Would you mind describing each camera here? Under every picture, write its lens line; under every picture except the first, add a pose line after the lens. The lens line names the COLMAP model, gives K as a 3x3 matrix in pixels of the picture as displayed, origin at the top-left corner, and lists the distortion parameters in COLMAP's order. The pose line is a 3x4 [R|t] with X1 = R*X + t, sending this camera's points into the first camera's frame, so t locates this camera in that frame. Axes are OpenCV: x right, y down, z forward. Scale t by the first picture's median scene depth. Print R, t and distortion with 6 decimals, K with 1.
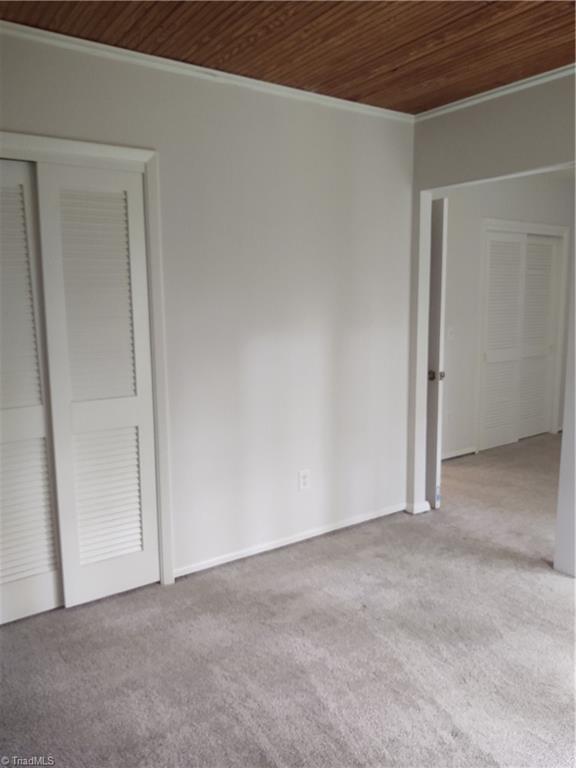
lens RADIAL K [[588.9, 0, 288.3], [0, 588.9, 386.0], [0, 0, 1]] dist [0.008225, -0.028969]
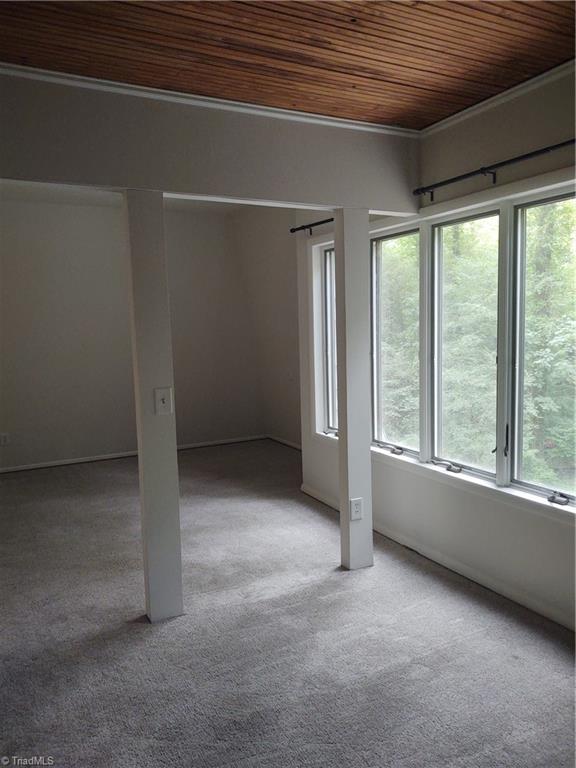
lens RADIAL K [[588.9, 0, 288.3], [0, 588.9, 386.0], [0, 0, 1]] dist [0.008225, -0.028969]
pose [[0.131083, -0.105528, 0.985739, -0.443811], [0.168578, 0.982210, 0.082733, -0.107097], [-0.976933, 0.155329, 0.146541, 0.667016]]
